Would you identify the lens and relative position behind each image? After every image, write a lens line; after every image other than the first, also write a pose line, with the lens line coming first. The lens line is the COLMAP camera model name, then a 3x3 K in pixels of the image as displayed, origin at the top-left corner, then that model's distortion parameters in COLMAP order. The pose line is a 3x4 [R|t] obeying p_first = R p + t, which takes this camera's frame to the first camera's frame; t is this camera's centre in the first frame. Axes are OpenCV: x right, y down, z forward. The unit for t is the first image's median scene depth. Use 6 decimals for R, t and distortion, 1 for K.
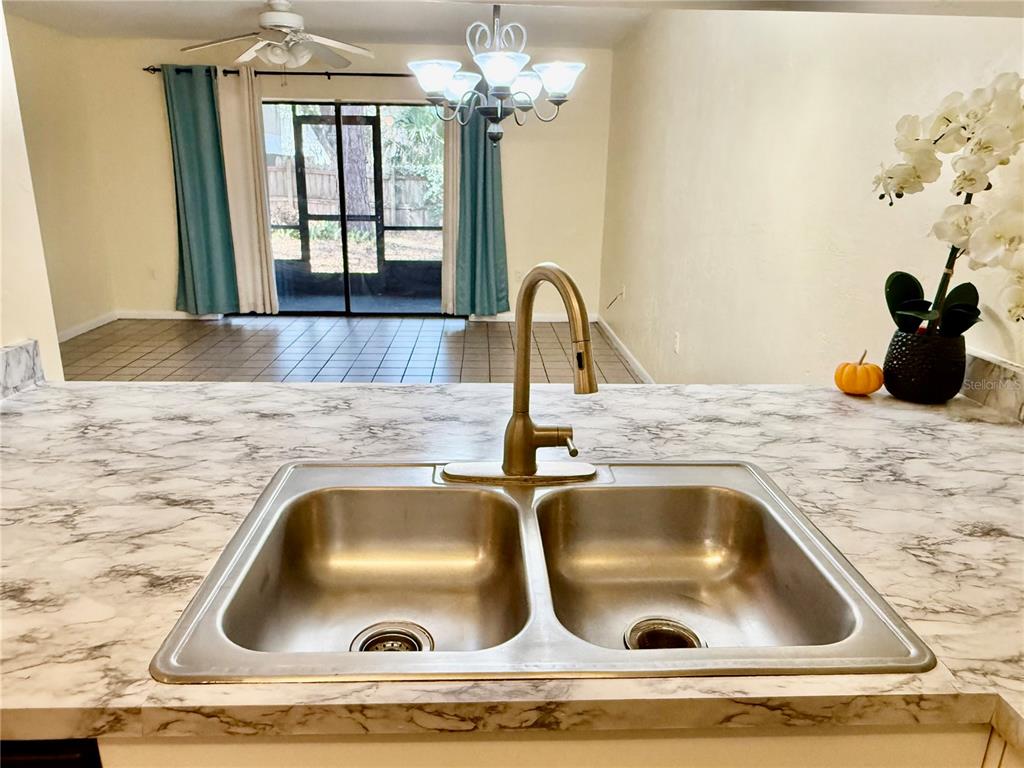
lens RADIAL K [[706.8, 0, 502.3], [0, 706.8, 383.8], [0, 0, 1]] dist [0.002175, -0.003497]
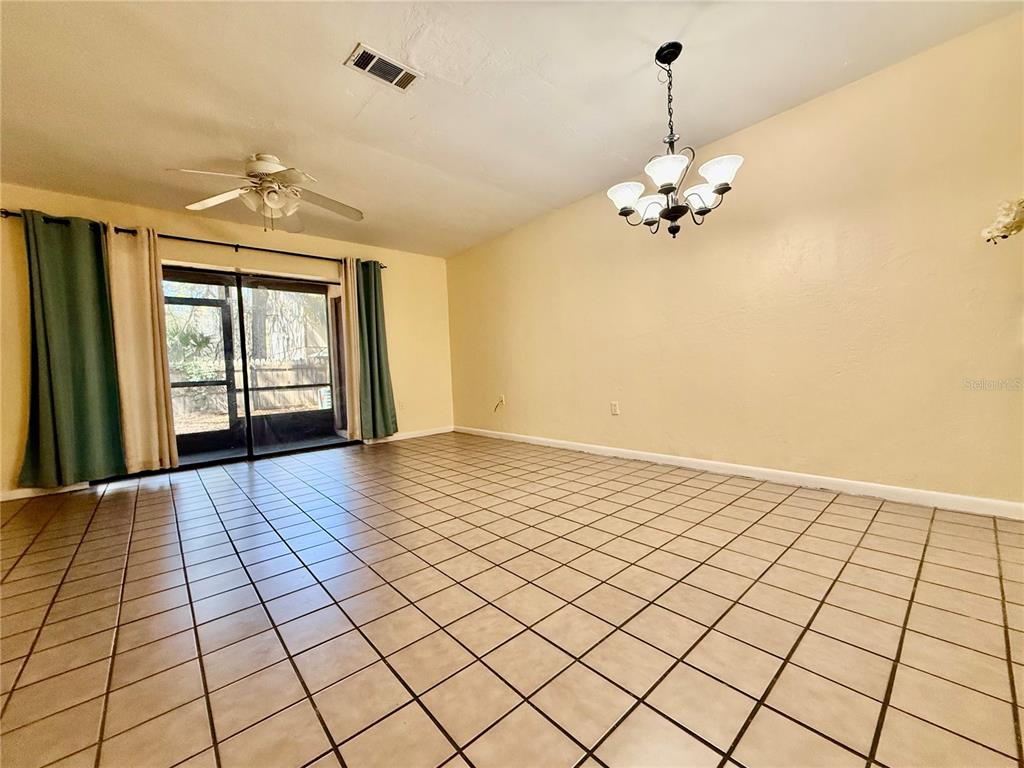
lens RADIAL K [[410.3, 0, 508.7], [0, 410.3, 384.2], [0, 0, 1]] dist [0.002321, -0.000861]
pose [[0.778522, -0.071311, 0.623553, -0.307545], [0.232758, 0.955480, -0.181333, -0.000324], [-0.582861, 0.286308, 0.760461, 0.273207]]
